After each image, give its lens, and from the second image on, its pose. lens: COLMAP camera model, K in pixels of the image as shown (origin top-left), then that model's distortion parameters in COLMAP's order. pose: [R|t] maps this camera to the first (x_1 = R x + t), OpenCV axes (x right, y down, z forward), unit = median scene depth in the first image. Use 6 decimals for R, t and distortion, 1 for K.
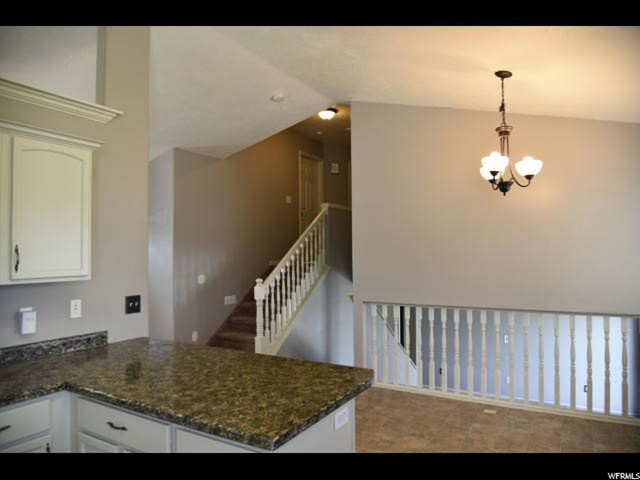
lens RADIAL K [[434.4, 0, 320.0], [0, 434.4, 240.0], [0, 0, 1]] dist [-0.043292, 0.000907]
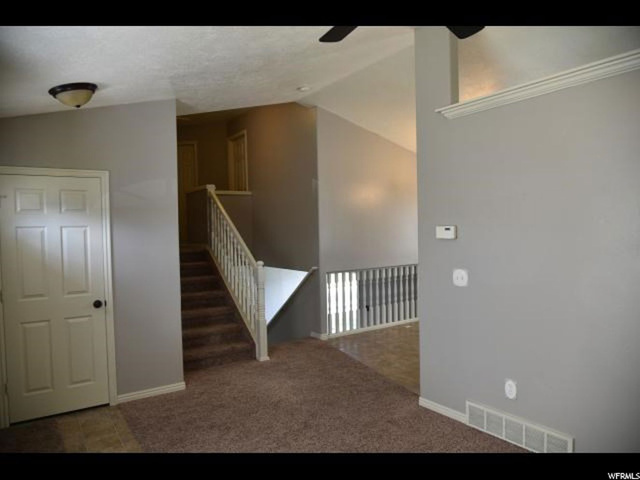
lens RADIAL K [[434.4, 0, 320.0], [0, 434.4, 240.0], [0, 0, 1]] dist [-0.043292, 0.000907]
pose [[0.422371, -0.029358, 0.905948, -0.935445], [-0.010630, 0.999246, 0.037337, 0.002006], [-0.906361, -0.025400, 0.421740, 0.446911]]
